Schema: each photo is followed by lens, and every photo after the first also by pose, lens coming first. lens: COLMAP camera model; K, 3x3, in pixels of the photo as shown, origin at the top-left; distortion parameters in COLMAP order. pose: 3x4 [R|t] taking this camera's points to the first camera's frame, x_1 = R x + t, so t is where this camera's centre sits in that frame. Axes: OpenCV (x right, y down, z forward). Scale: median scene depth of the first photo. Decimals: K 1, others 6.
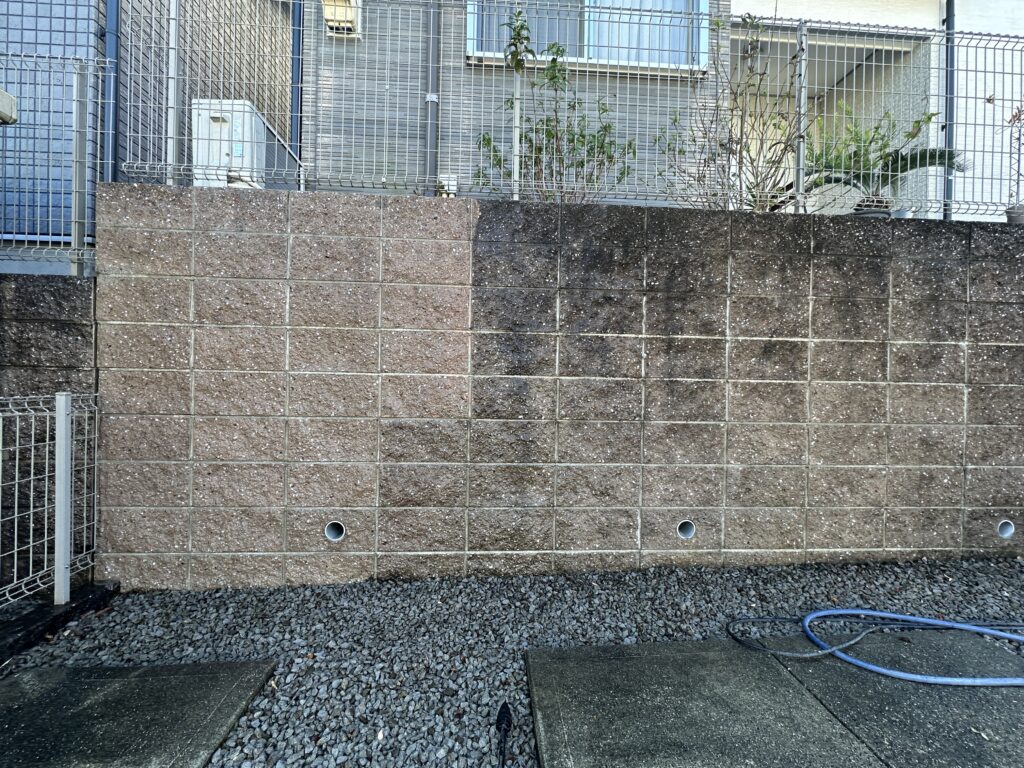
lens RADIAL K [[416.2, 0, 512.0], [0, 416.2, 384.0], [0, 0, 1]] dist [-0.001200, 0.000316]
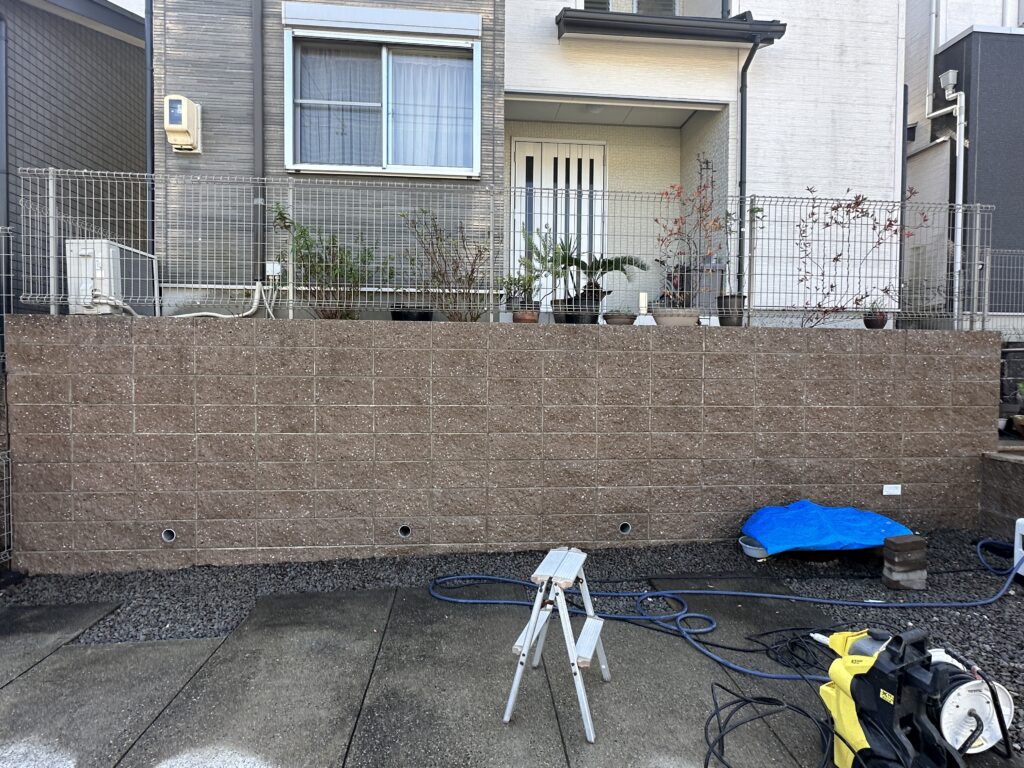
lens RADIAL K [[539.6, 0, 512.0], [0, 539.6, 384.0], [0, 0, 1]] dist [0.001557, -0.000008]
pose [[0.999649, -0.009397, 0.024751, 0.809024], [0.008762, 0.999634, 0.025607, -0.250778], [-0.024983, -0.025381, 0.999366, -1.028654]]
